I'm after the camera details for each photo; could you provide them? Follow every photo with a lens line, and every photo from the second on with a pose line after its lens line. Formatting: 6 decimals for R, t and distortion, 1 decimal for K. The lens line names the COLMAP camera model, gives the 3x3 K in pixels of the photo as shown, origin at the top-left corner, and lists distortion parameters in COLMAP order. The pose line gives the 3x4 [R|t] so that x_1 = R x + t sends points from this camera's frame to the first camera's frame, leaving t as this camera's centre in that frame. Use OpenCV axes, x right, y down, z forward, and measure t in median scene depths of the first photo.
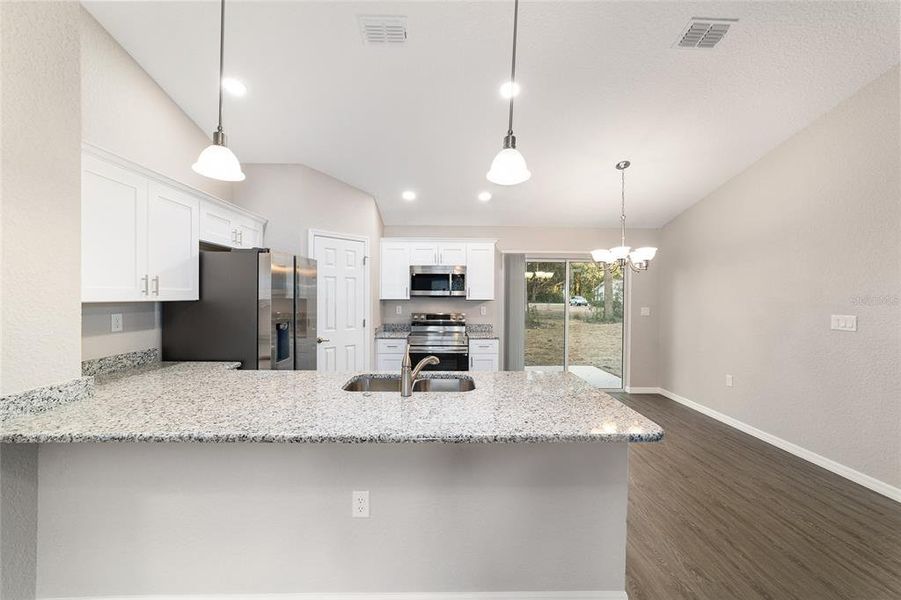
lens RADIAL K [[344.8, 0, 449.3], [0, 344.8, 297.5], [0, 0, 1]] dist [-0.019241, 0.008524]
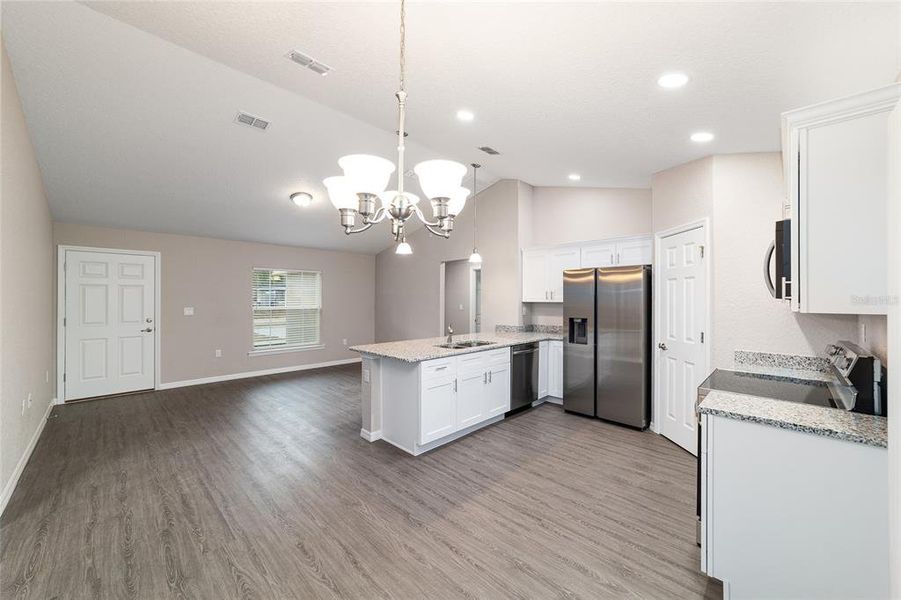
lens RADIAL K [[344.8, 0, 449.3], [0, 344.8, 297.5], [0, 0, 1]] dist [-0.019241, 0.008524]
pose [[-0.716600, -0.009836, -0.697415, 0.690780], [-0.009825, 0.999944, -0.004008, -0.002606], [0.697415, 0.003980, -0.716656, 1.232428]]
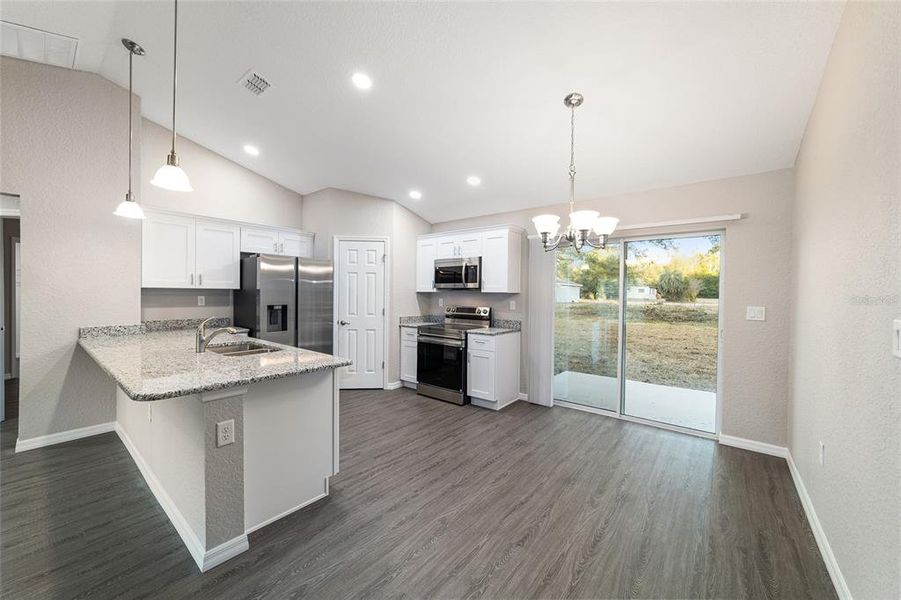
lens RADIAL K [[344.8, 0, 449.3], [0, 344.8, 297.5], [0, 0, 1]] dist [-0.019241, 0.008524]
pose [[0.765475, 0.009917, -0.643389, 0.720993], [-0.009773, 0.999945, 0.003785, 0.021430], [0.643391, 0.003390, 0.765530, 0.272386]]
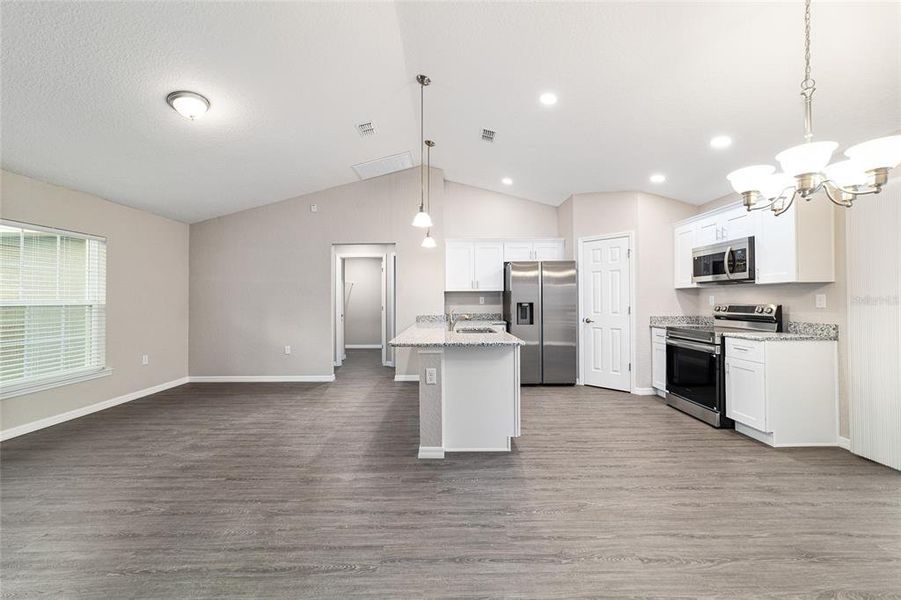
lens RADIAL K [[344.8, 0, 449.3], [0, 344.8, 297.5], [0, 0, 1]] dist [-0.019241, 0.008524]
pose [[-0.010955, -0.014476, -0.999835, 0.917250], [0.001278, 0.999894, -0.014491, 0.052710], [0.999939, -0.001437, -0.010935, 0.473177]]
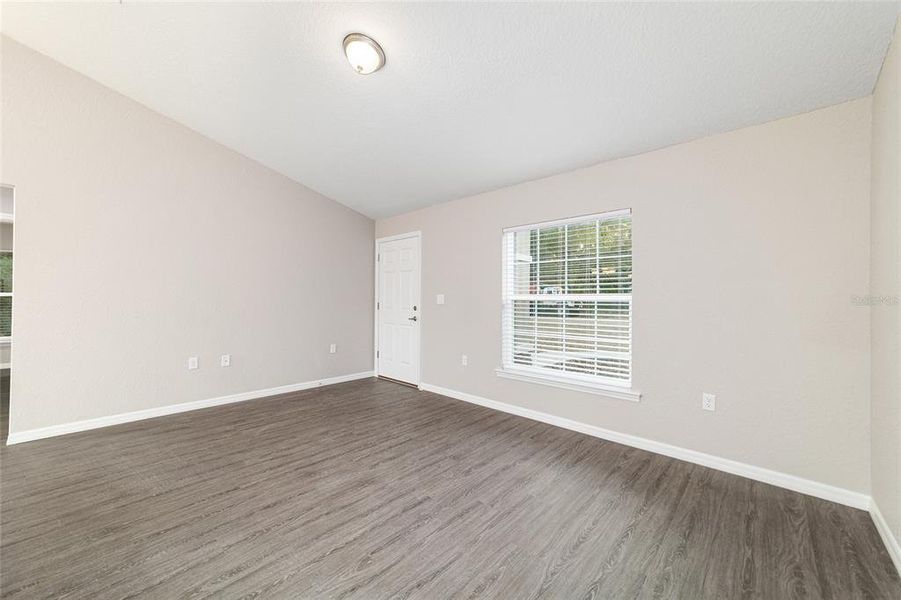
lens RADIAL K [[344.8, 0, 449.3], [0, 344.8, 297.5], [0, 0, 1]] dist [-0.019241, 0.008524]
pose [[-0.718651, -0.007493, 0.695331, -0.352616], [-0.006694, 0.999970, 0.003857, 0.050739], [-0.695339, -0.001883, -0.718679, 0.226152]]
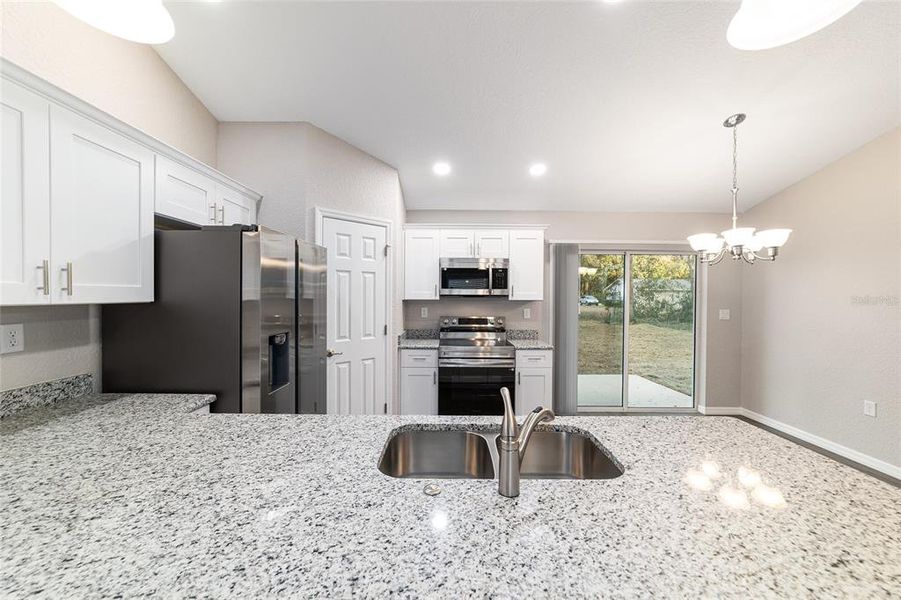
lens RADIAL K [[344.8, 0, 449.3], [0, 344.8, 297.5], [0, 0, 1]] dist [-0.019241, 0.008524]
pose [[0.999865, 0.000358, -0.016449, -0.095419], [-0.000328, 0.999998, 0.001864, -0.001722], [0.016449, -0.001858, 0.999863, 0.229784]]
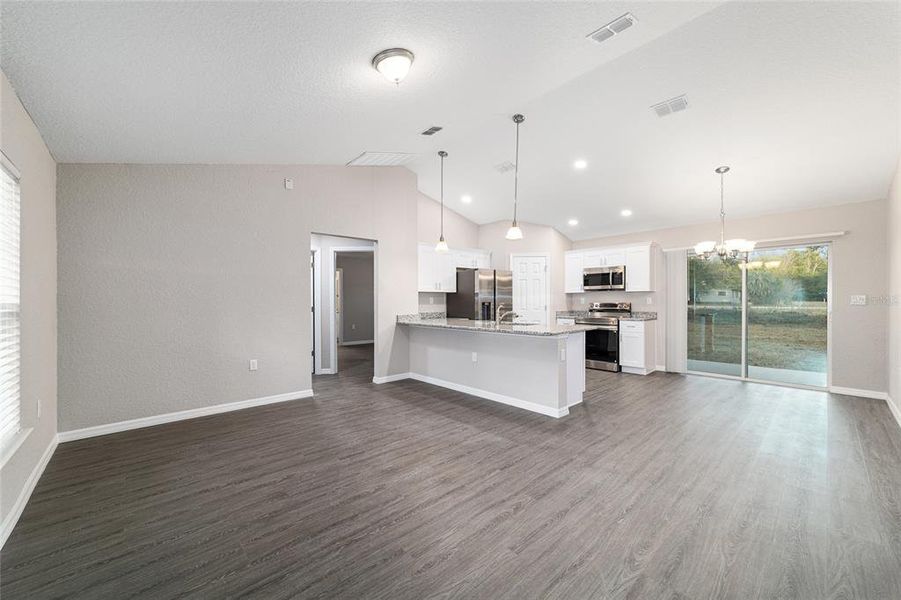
lens RADIAL K [[350.2, 0, 448.5], [0, 350.2, 301.3], [0, 0, 1]] dist [0.000005, 0.000452]
pose [[0.661213, -0.008430, -0.750151, 0.729176], [0.004825, 0.999964, -0.006985, 0.059813], [0.750182, 0.000999, 0.661230, -0.451223]]
